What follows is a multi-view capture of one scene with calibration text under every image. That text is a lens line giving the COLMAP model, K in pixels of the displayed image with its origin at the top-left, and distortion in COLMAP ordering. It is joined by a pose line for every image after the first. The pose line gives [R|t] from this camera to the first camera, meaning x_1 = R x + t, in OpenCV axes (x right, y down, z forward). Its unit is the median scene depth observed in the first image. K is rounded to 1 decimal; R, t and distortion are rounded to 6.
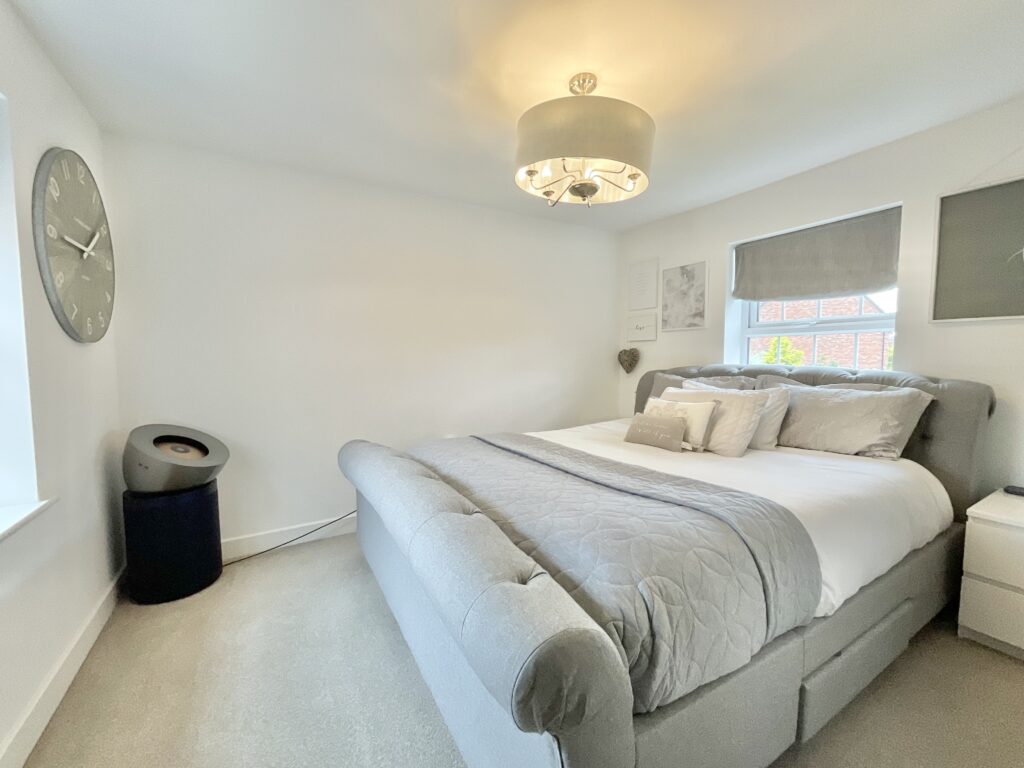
lens RADIAL K [[417.8, 0, 508.6], [0, 417.8, 387.2], [0, 0, 1]] dist [0.000693, 0.000145]
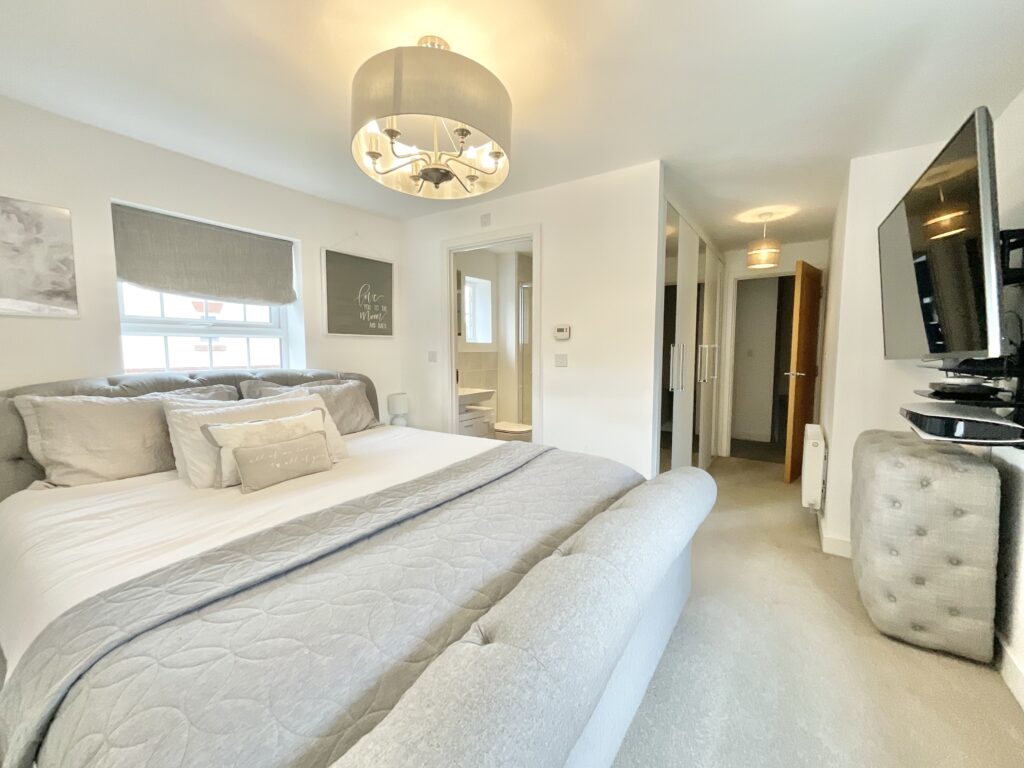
lens RADIAL K [[417.8, 0, 509.9], [0, 417.8, 380.8], [0, 0, 1]] dist [0.000693, 0.000145]
pose [[-0.420790, -0.058034, 0.905300, -0.442116], [0.078246, 0.991910, 0.099956, -0.071397], [-0.903777, 0.112897, -0.412845, 0.817724]]
